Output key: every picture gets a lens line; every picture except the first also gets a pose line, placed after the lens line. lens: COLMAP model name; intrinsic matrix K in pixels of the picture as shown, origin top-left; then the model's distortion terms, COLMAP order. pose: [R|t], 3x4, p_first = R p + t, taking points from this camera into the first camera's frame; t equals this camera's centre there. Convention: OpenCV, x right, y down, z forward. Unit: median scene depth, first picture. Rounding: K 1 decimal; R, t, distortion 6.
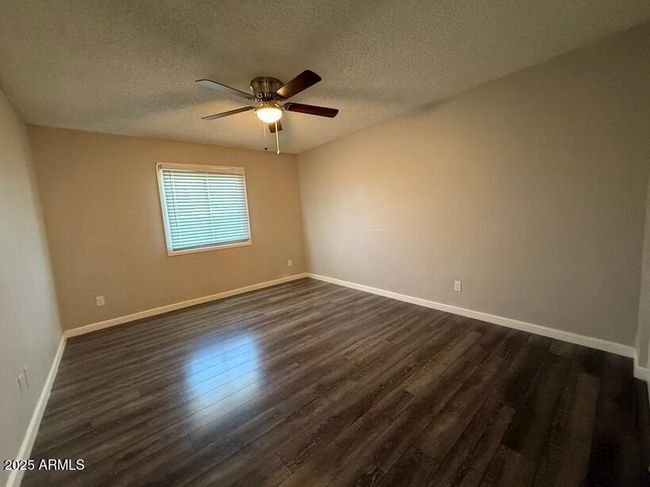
lens RADIAL K [[258.4, 0, 324.8], [0, 258.4, 243.3], [0, 0, 1]] dist [0.002695, 0.000147]
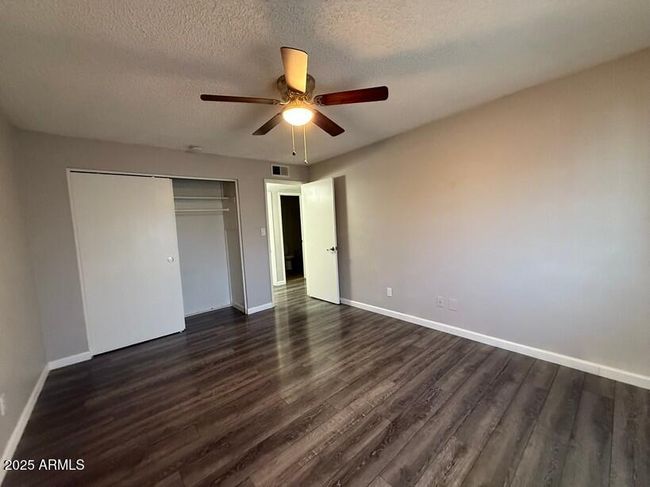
lens RADIAL K [[258.4, 0, 325.3], [0, 258.4, 243.5], [0, 0, 1]] dist [0.002695, 0.000147]
pose [[-0.992845, 0.119186, 0.007270, -0.237988], [0.118234, 0.972757, 0.199408, -0.228000], [0.016694, 0.198841, -0.979890, 1.743000]]
